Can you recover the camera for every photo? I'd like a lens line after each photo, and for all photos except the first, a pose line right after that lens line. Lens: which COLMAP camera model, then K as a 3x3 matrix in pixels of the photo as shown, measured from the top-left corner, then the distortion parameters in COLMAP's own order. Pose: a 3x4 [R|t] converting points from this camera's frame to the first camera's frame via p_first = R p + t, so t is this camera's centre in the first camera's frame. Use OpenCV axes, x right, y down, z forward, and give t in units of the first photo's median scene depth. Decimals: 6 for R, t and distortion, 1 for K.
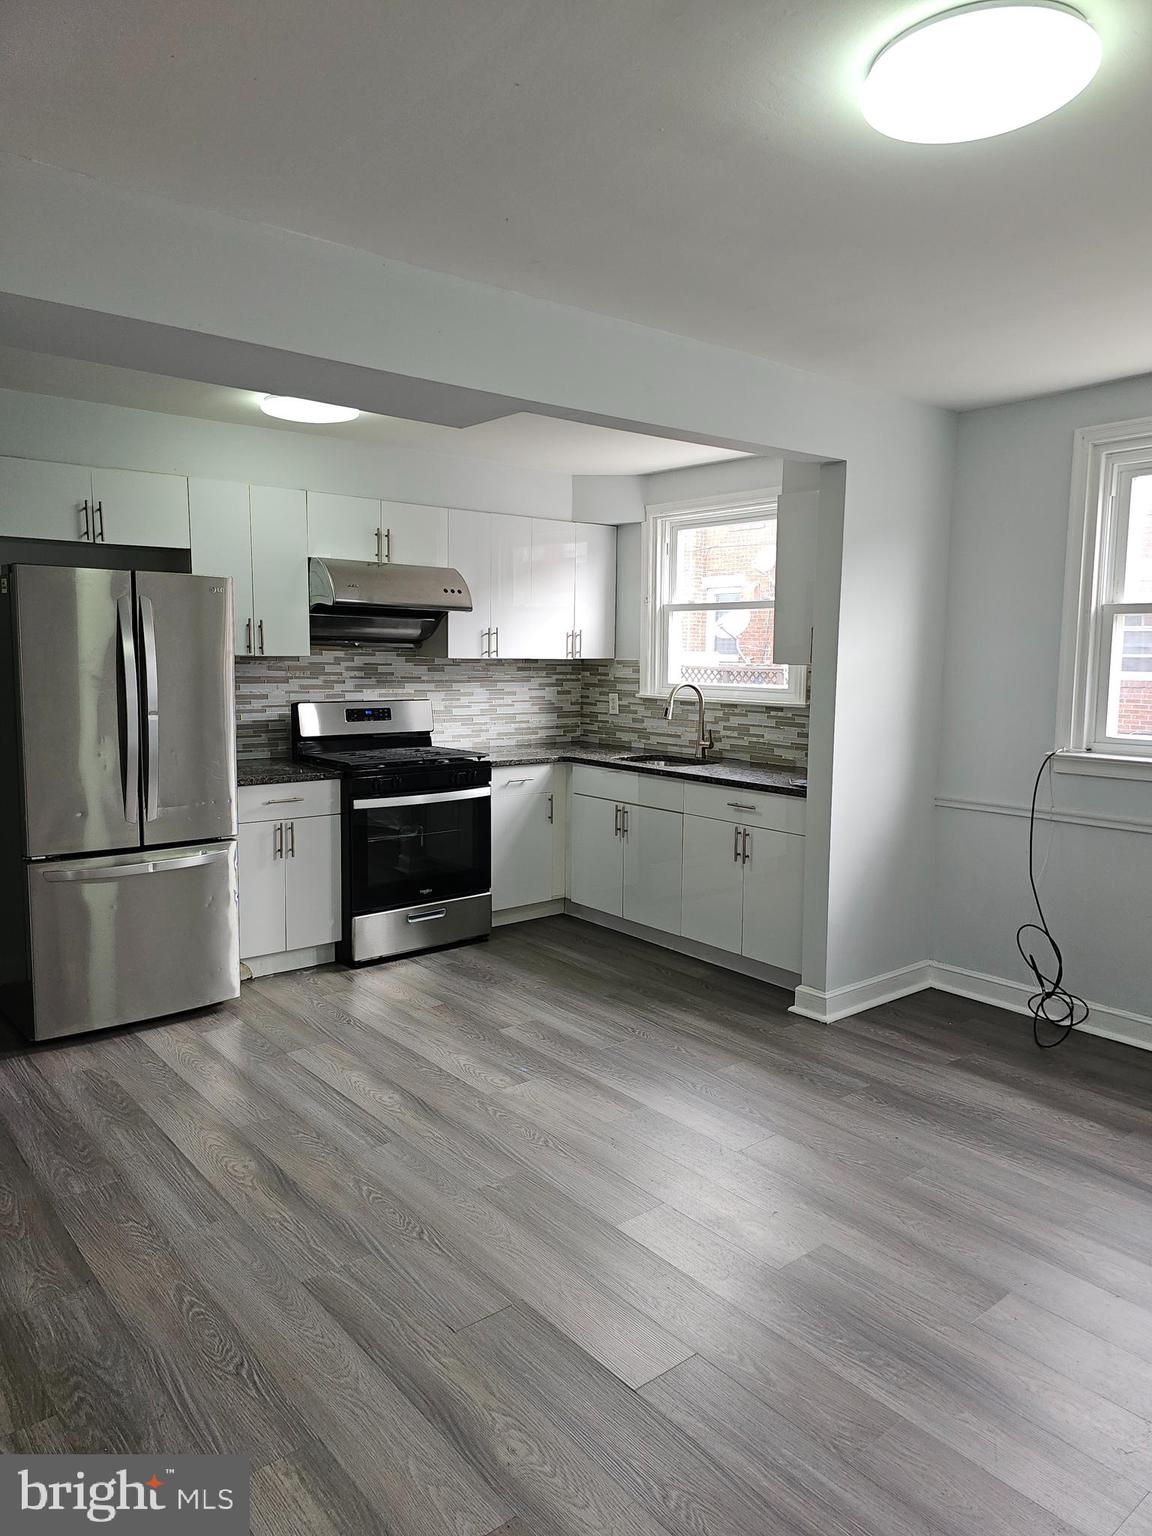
lens RADIAL K [[1028.7, 0, 583.4], [0, 1028.7, 756.4], [0, 0, 1]] dist [0.070232, -0.063420]
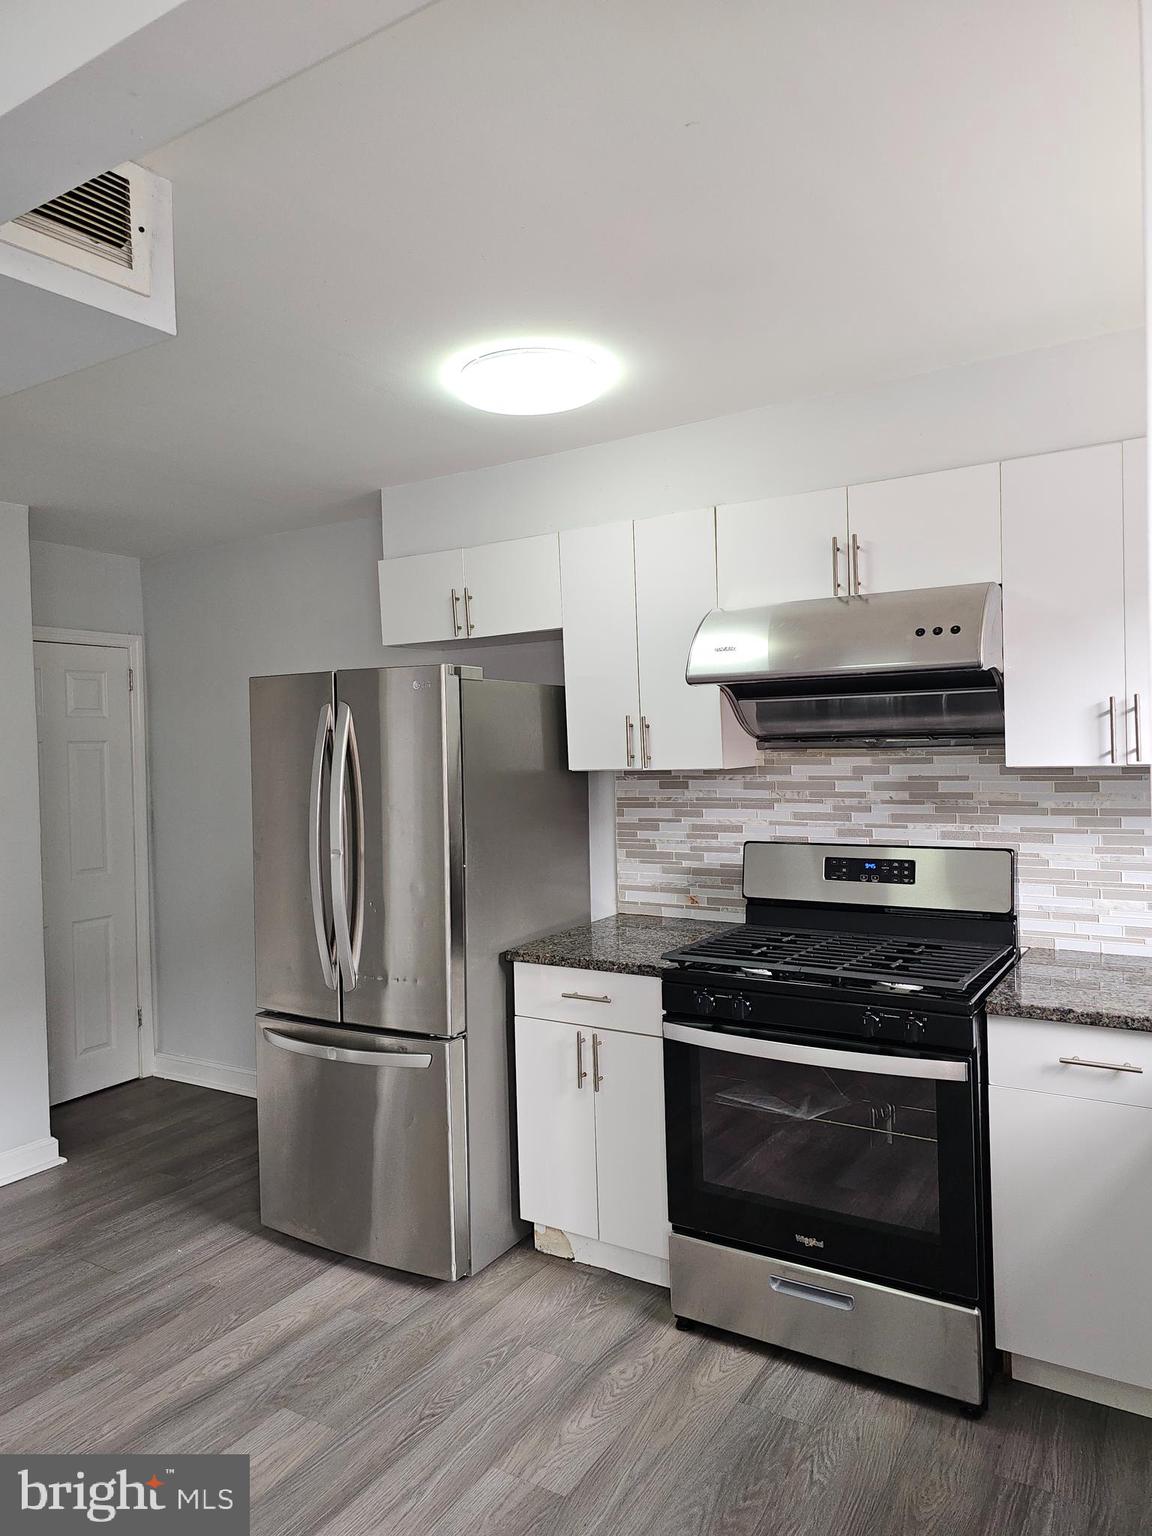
lens RADIAL K [[1031.4, 0, 576.0], [0, 1031.4, 768.0], [0, 0, 1]] dist [0.106663, -0.108370]
pose [[0.308210, 0.001225, -0.951317, 0.281648], [-0.065355, 0.997664, -0.019889, -0.075836], [0.949071, 0.068303, 0.307570, 0.693009]]
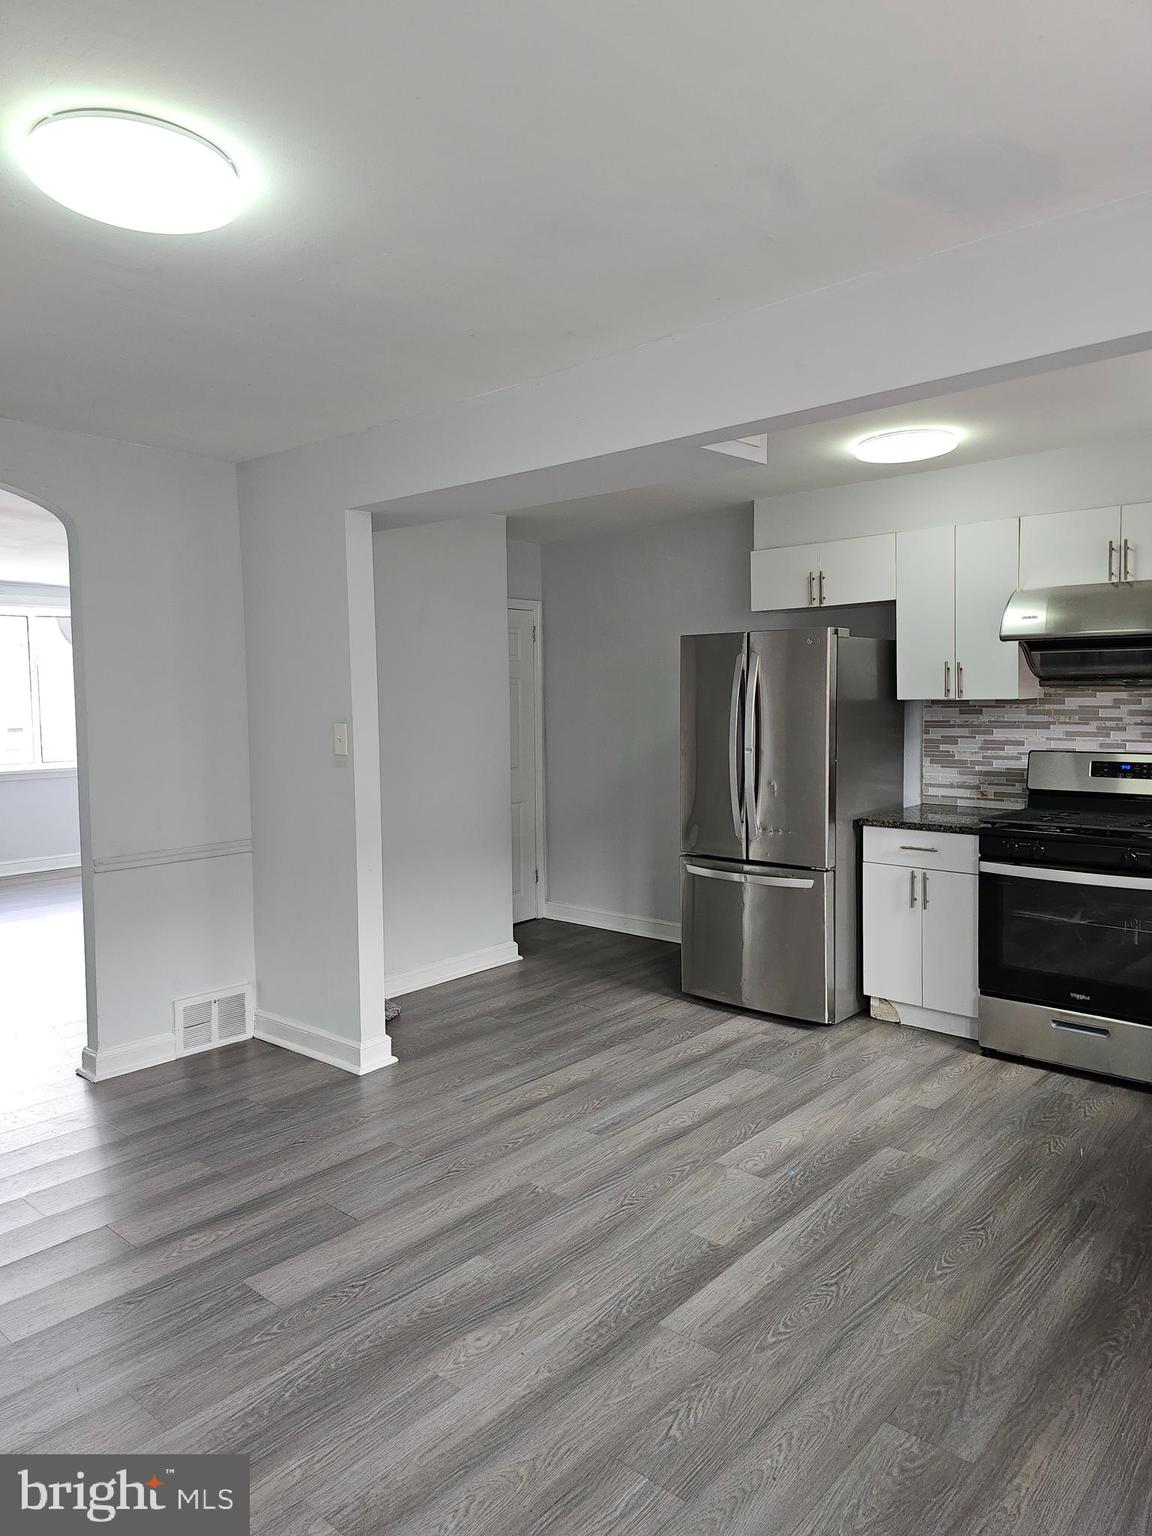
lens RADIAL K [[1028.7, 0, 583.4], [0, 1028.7, 756.4], [0, 0, 1]] dist [0.070232, -0.063420]
pose [[0.153686, 0.047304, -0.986987, 0.542251], [-0.084459, 0.995827, 0.034577, -0.044717], [0.984504, 0.078046, 0.157040, 0.468517]]
